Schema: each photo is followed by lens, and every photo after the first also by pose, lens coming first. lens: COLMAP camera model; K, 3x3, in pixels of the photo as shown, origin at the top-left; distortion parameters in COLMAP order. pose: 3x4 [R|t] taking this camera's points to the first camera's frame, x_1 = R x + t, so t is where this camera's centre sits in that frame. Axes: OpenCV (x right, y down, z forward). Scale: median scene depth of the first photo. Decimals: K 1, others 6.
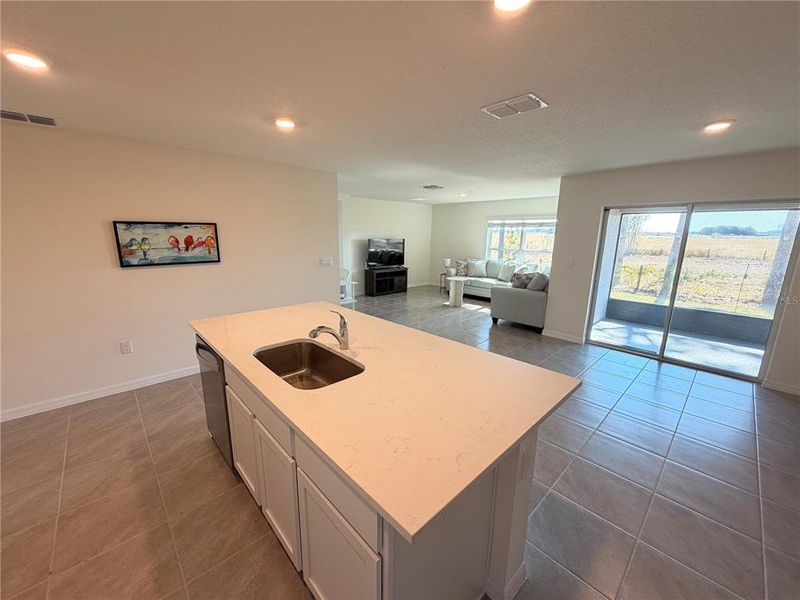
lens RADIAL K [[317.2, 0, 399.2], [0, 317.2, 300.0], [0, 0, 1]] dist [0.003458, -0.000060]
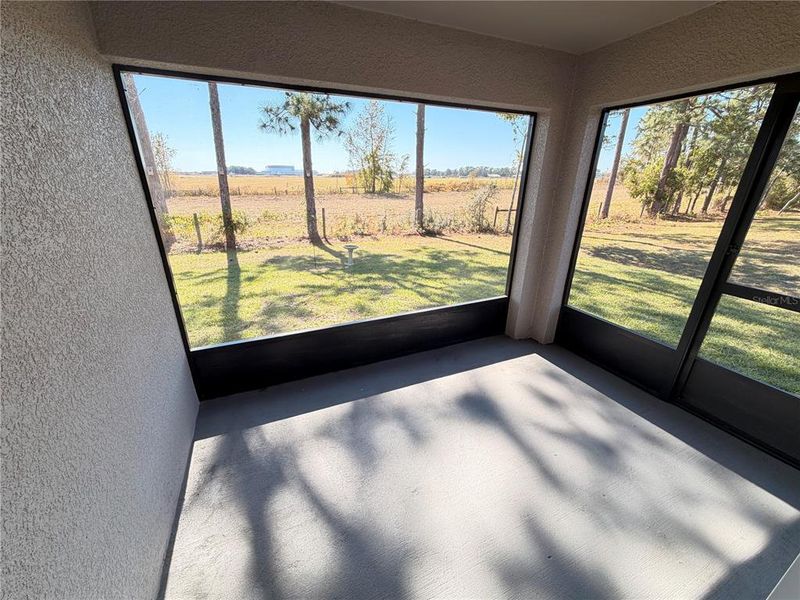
lens RADIAL K [[317.2, 0, 396.1], [0, 317.2, 298.7], [0, 0, 1]] dist [0.003458, -0.000060]
pose [[0.341218, -0.343559, 0.874950, 0.367847], [0.189240, 0.936863, 0.294069, -0.098079], [-0.920738, 0.065234, 0.384689, 0.532427]]
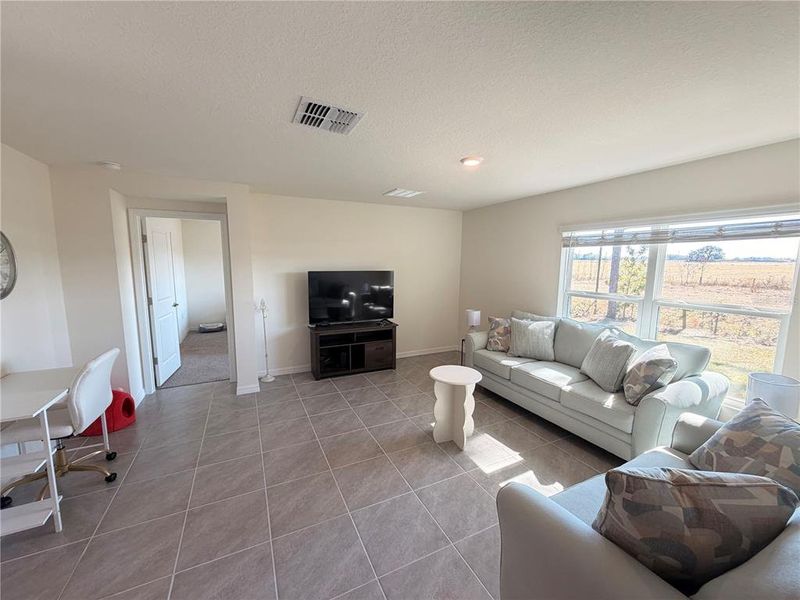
lens RADIAL K [[317.2, 0, 393.0], [0, 317.2, 302.9], [0, 0, 1]] dist [0.003458, -0.000060]
pose [[0.951673, 0.033829, -0.305243, 0.192562], [-0.058061, 0.995809, -0.070657, -0.104794], [0.301574, 0.084965, 0.949650, 0.506718]]
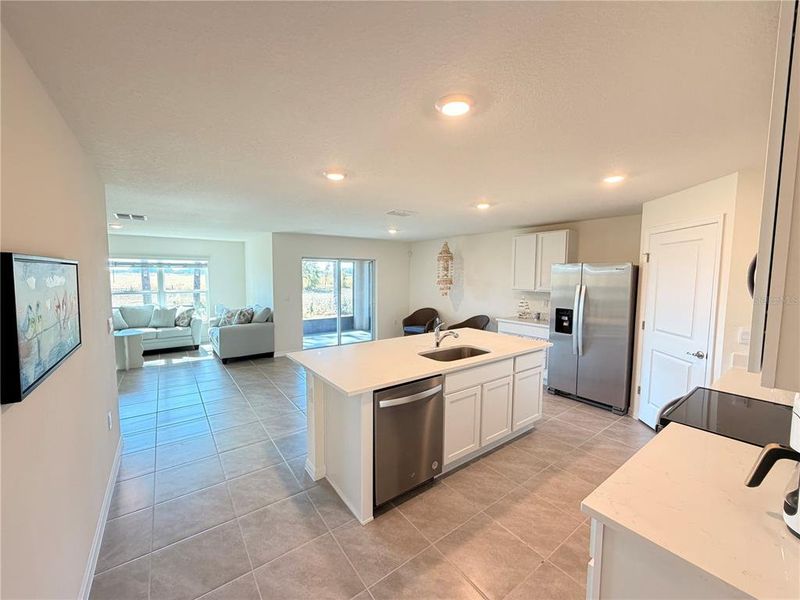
lens RADIAL K [[317.2, 0, 395.4], [0, 317.2, 298.9], [0, 0, 1]] dist [0.003458, -0.000060]
pose [[0.124863, -0.082927, 0.988702, -0.414584], [0.203025, 0.977551, 0.056351, -0.051194], [-0.971180, 0.193696, 0.138896, 0.217361]]
